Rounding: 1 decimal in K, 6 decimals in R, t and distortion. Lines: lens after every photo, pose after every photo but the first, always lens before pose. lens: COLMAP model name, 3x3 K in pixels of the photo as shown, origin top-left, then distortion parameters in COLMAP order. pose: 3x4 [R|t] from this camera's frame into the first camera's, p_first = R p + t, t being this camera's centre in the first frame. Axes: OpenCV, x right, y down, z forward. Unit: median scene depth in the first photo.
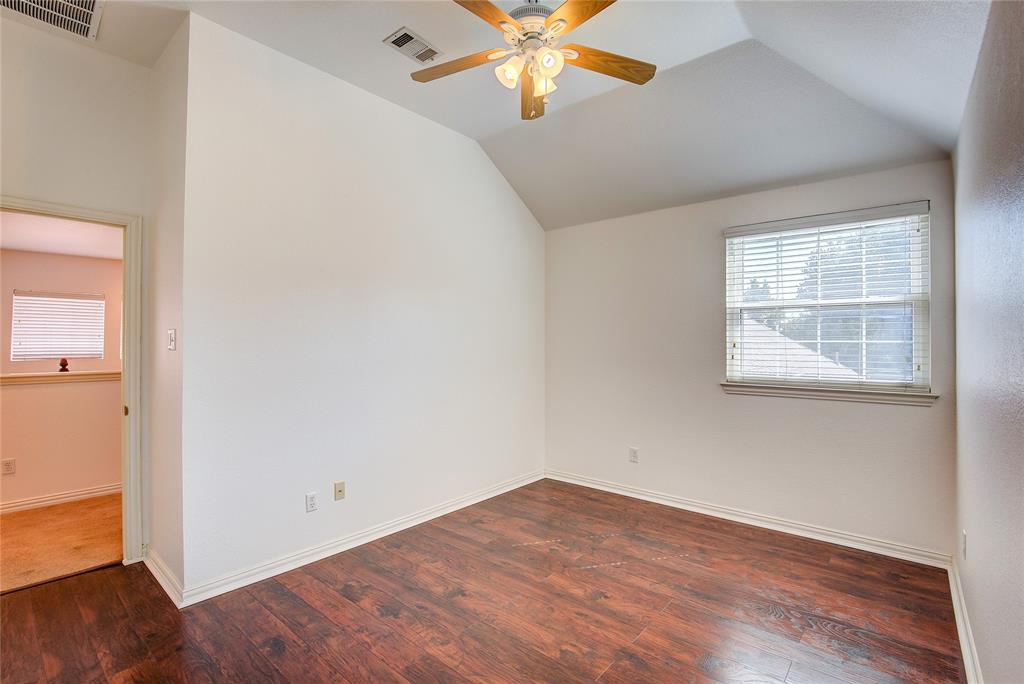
lens RADIAL K [[469.6, 0, 511.0], [0, 469.6, 342.0], [0, 0, 1]] dist [-0.040753, 0.004850]
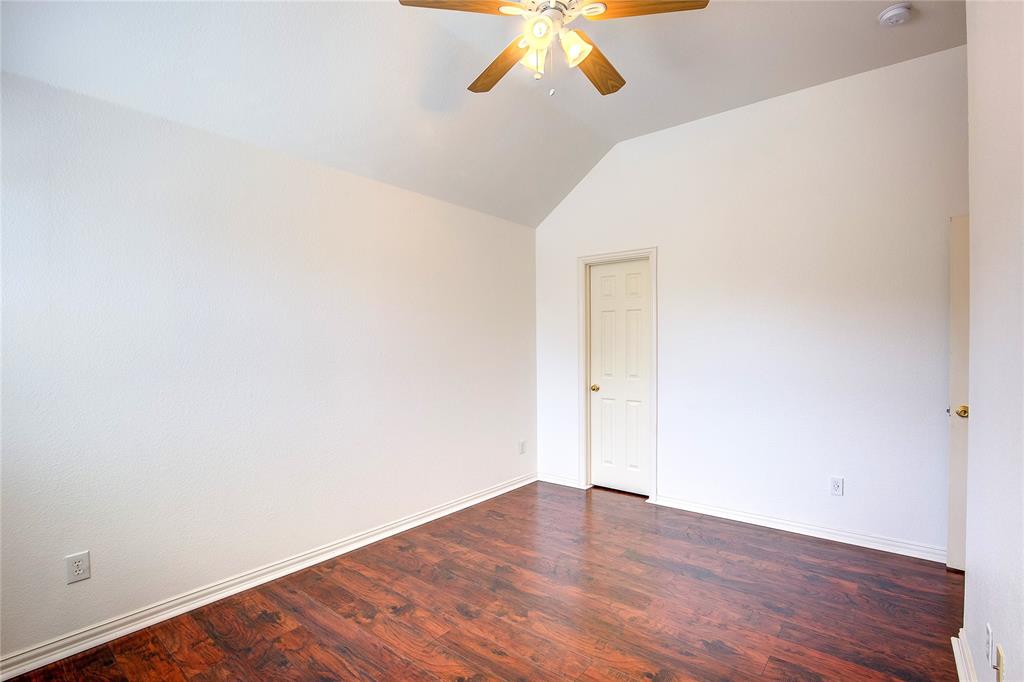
lens RADIAL K [[469.6, 0, 513.2], [0, 469.6, 343.7], [0, 0, 1]] dist [-0.040753, 0.004850]
pose [[-0.999665, 0.007488, -0.024777, 0.153771], [0.007672, 0.999944, -0.007309, 0.012044], [0.024721, -0.007497, -0.999666, 2.004129]]
